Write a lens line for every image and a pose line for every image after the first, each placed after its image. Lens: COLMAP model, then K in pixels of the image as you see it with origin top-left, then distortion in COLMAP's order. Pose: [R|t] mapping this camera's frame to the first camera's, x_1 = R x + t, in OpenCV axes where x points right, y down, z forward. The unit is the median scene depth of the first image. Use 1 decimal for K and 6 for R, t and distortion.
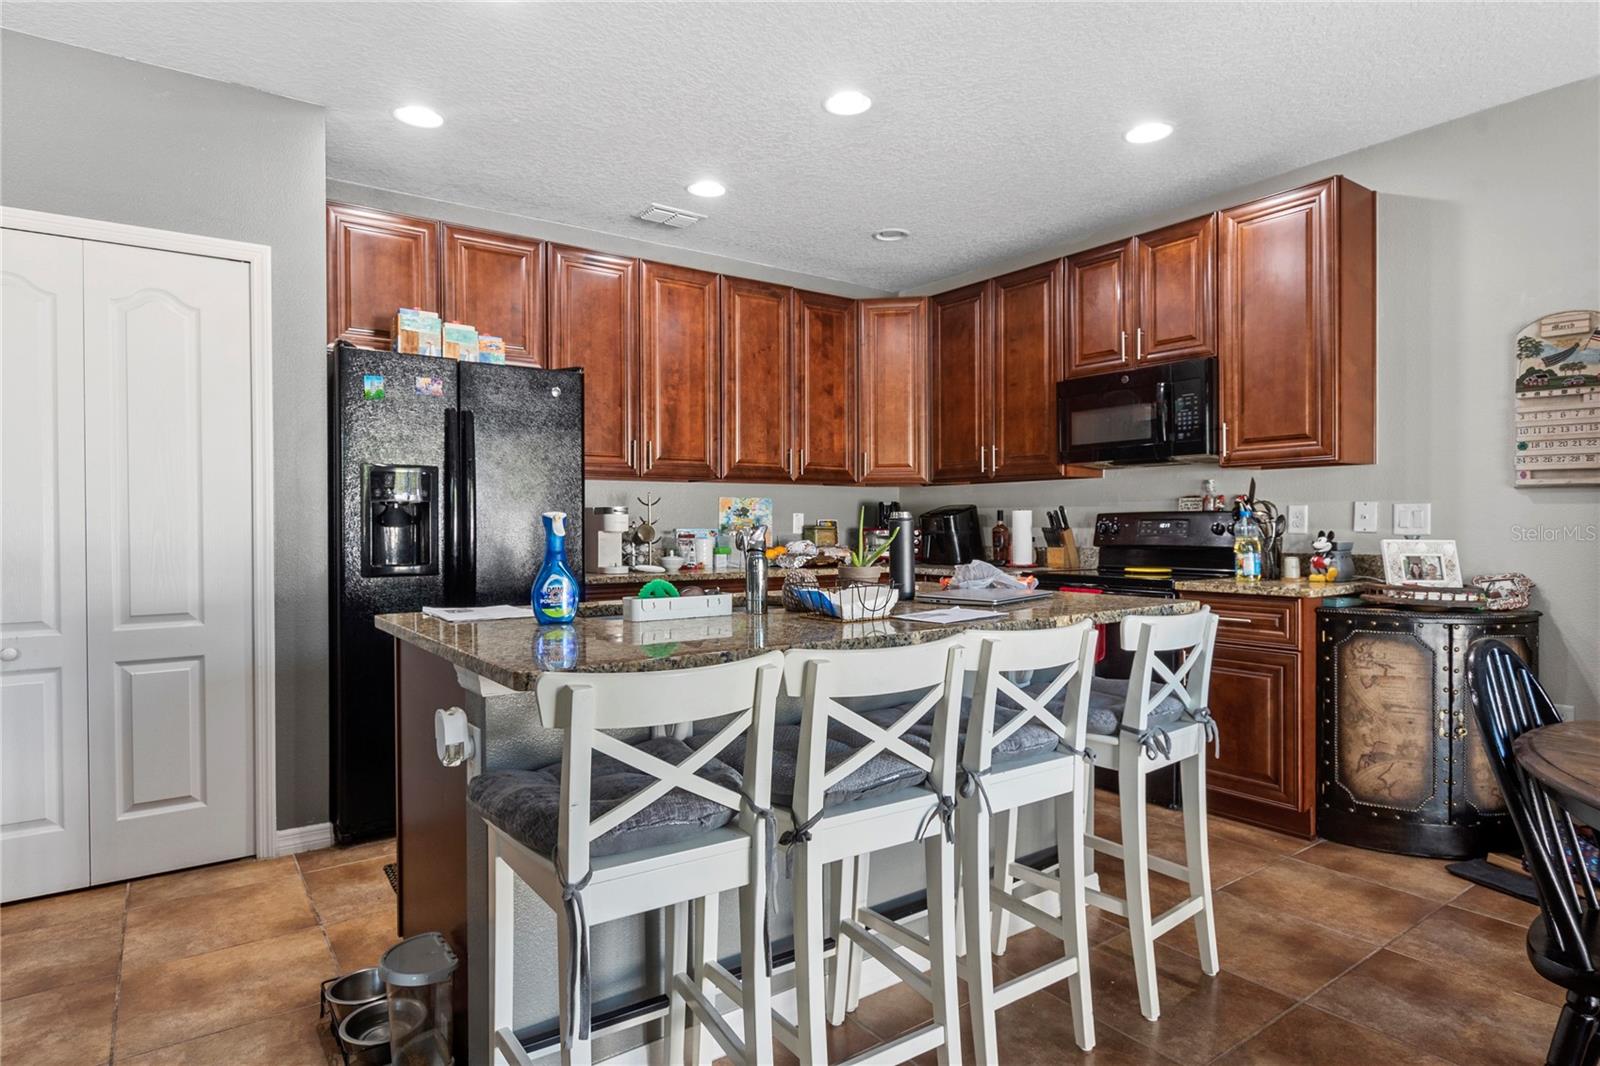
lens RADIAL K [[897.3, 0, 800.0], [0, 897.3, 533.0], [0, 0, 1]] dist [0.001994, 0.000672]
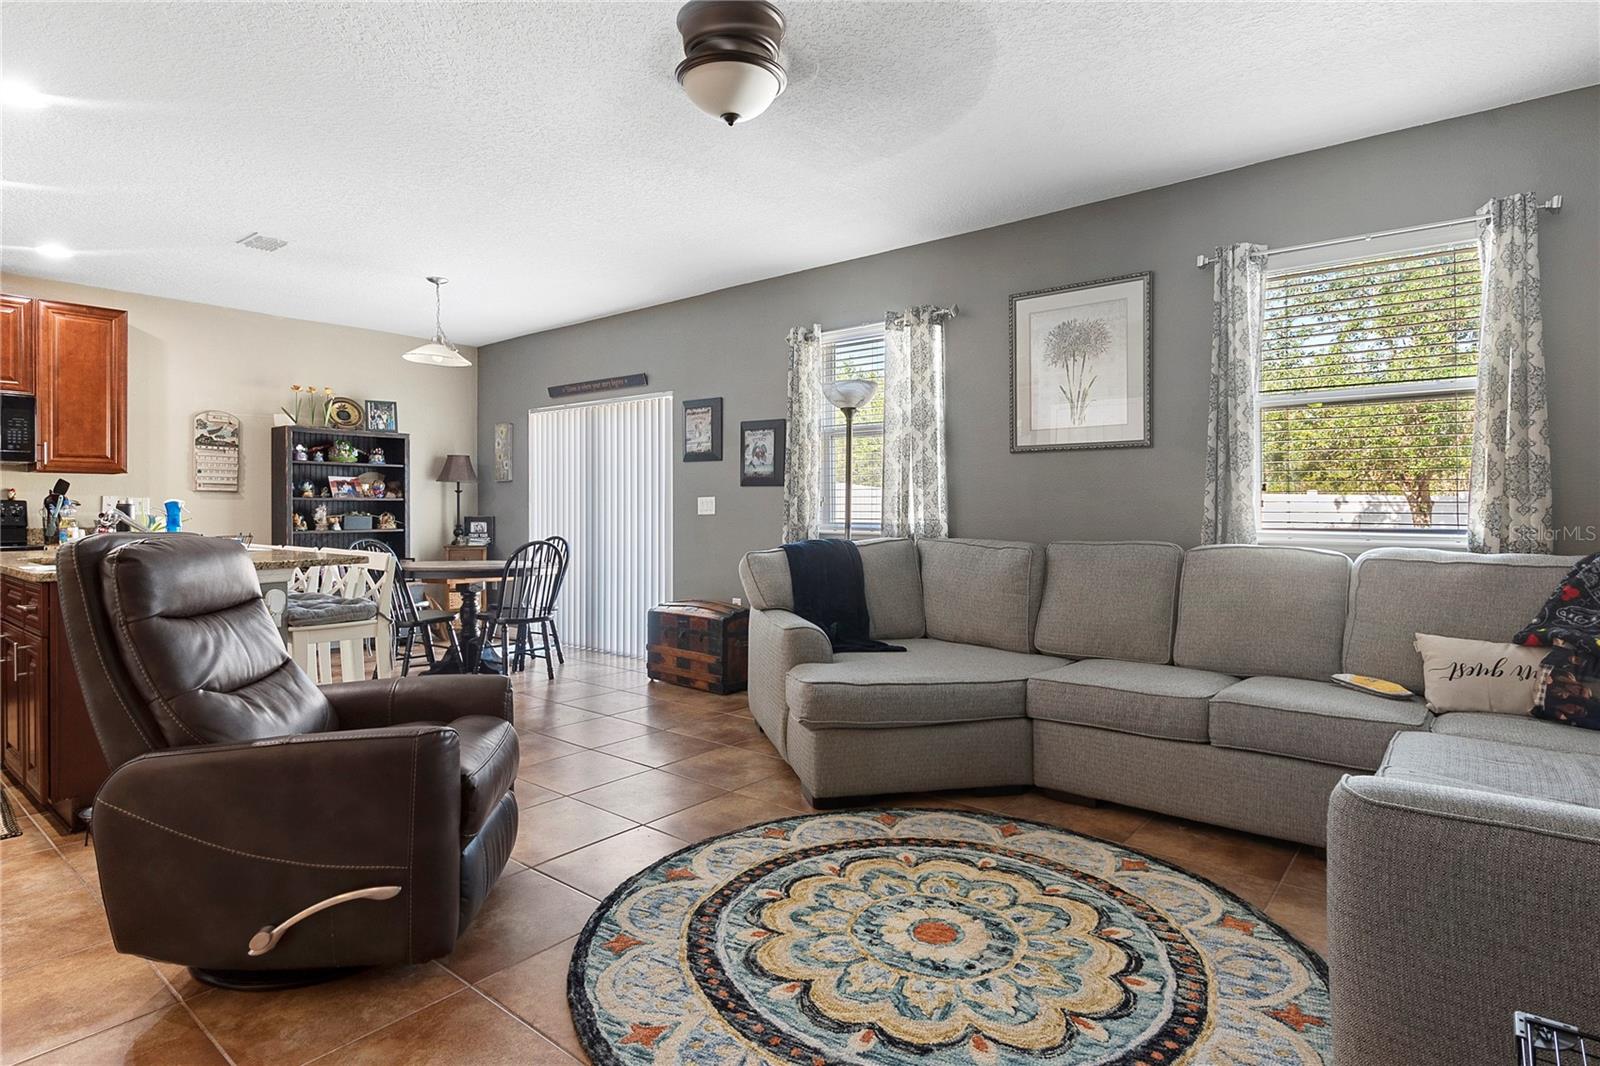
lens RADIAL K [[838.3, 0, 798.9], [0, 838.3, 505.3], [0, 0, 1]] dist [0.000909, -0.000273]
pose [[-0.255562, 0.009835, 0.966743, -1.262654], [0.017108, 0.999838, -0.005649, 0.014516], [-0.966641, 0.015096, -0.255688, 0.141206]]
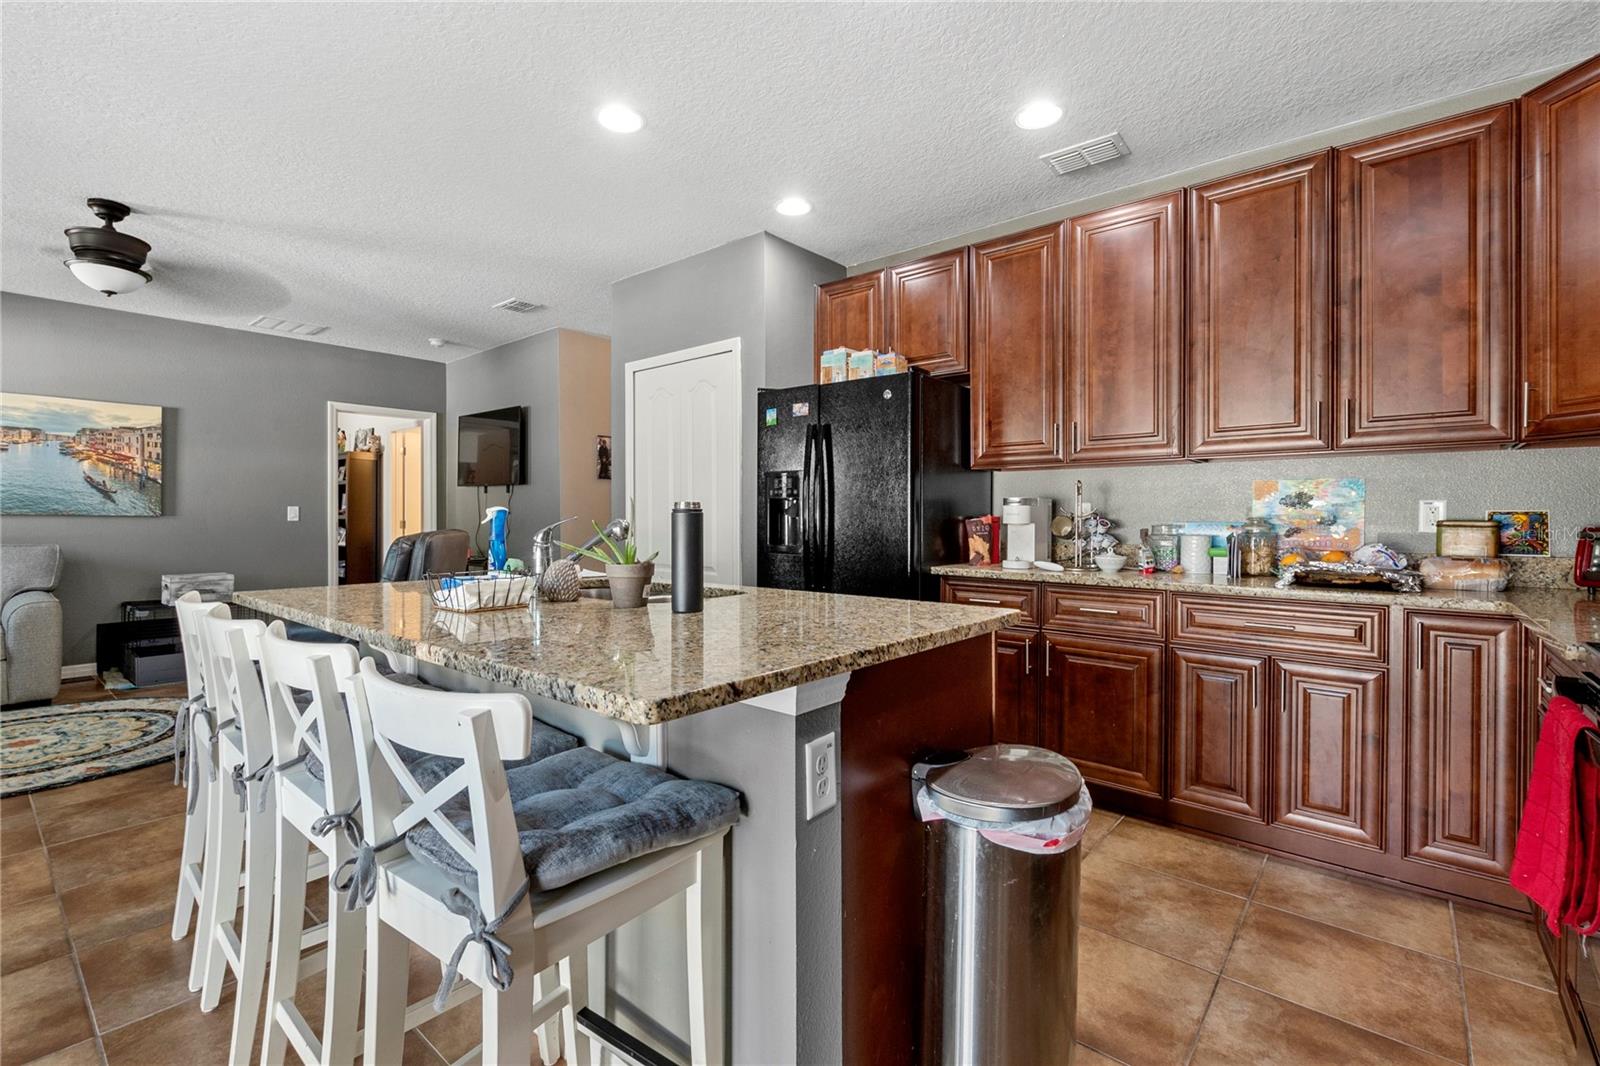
lens RADIAL K [[702.6, 0, 795.7], [0, 702.6, 518.7], [0, 0, 1]] dist [0.000247, 0.000032]
pose [[0.231371, 0.012144, -0.972790, 0.530998], [-0.011002, 0.999891, 0.009866, -0.013848], [0.972803, 0.008420, 0.231479, 0.695878]]
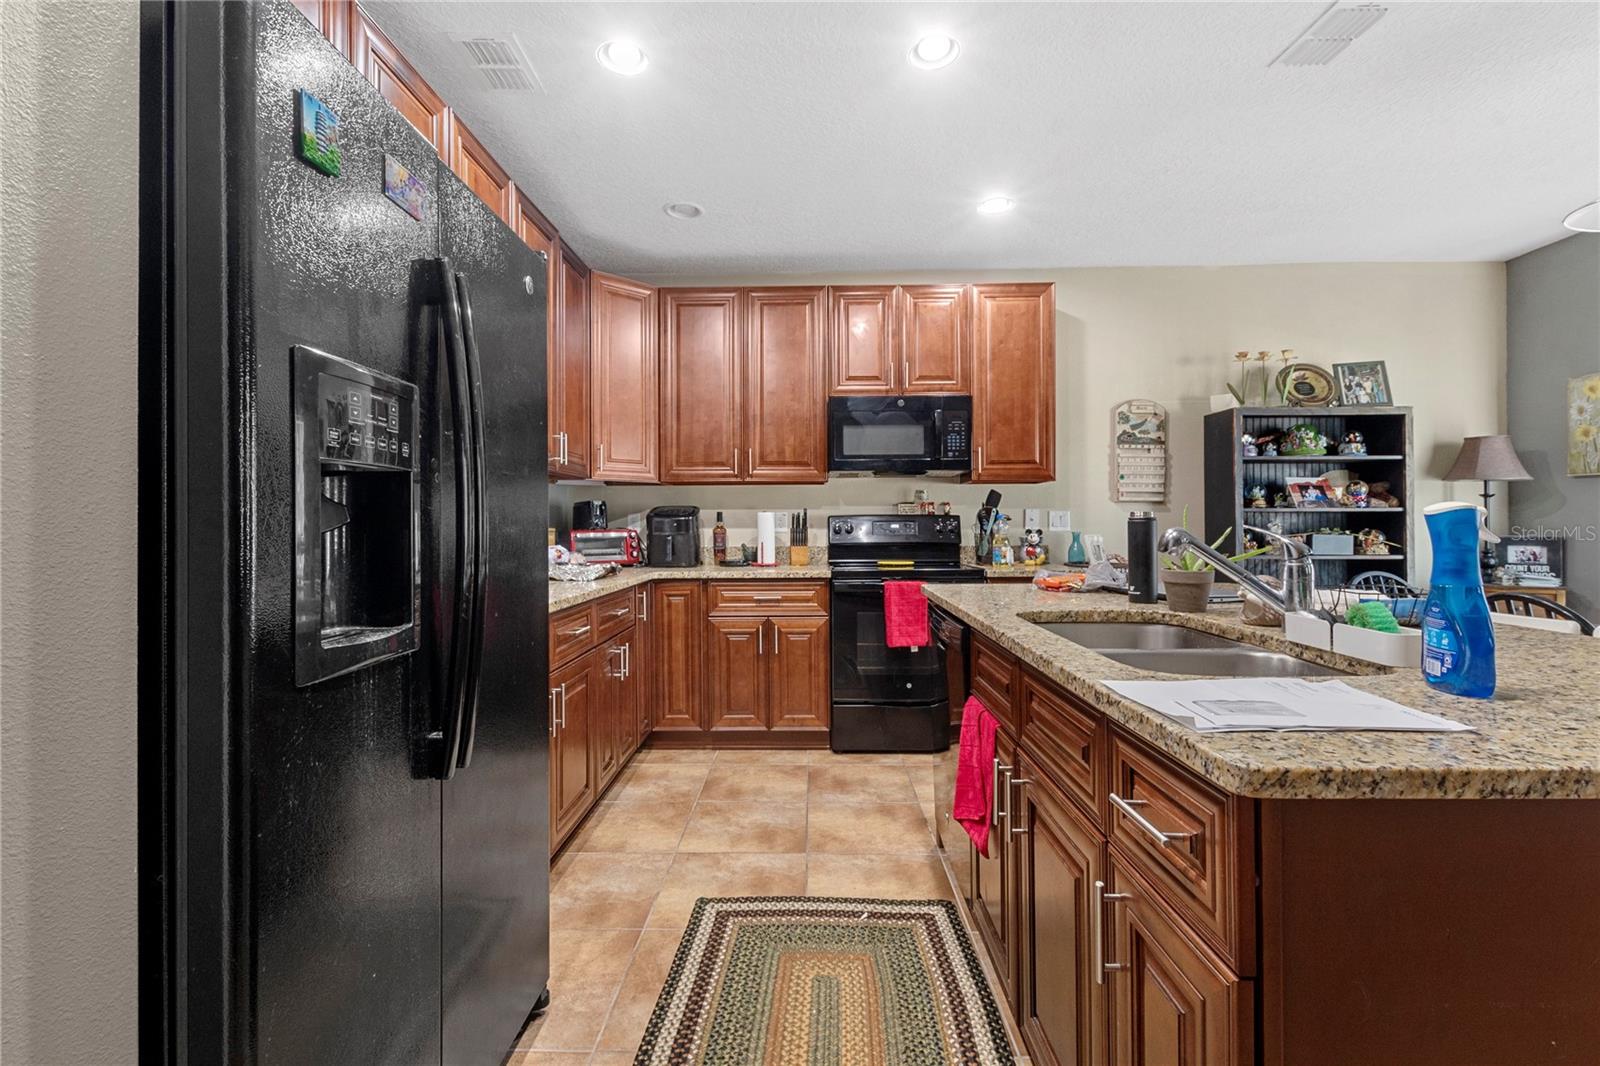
lens RADIAL K [[702.6, 0, 795.7], [0, 702.6, 518.7], [0, 0, 1]] dist [0.000247, 0.000032]
pose [[0.609490, 0.007234, 0.792761, -0.521078], [0.010395, 0.999799, -0.017116, -0.003580], [-0.792725, 0.018673, 0.609293, 0.613518]]
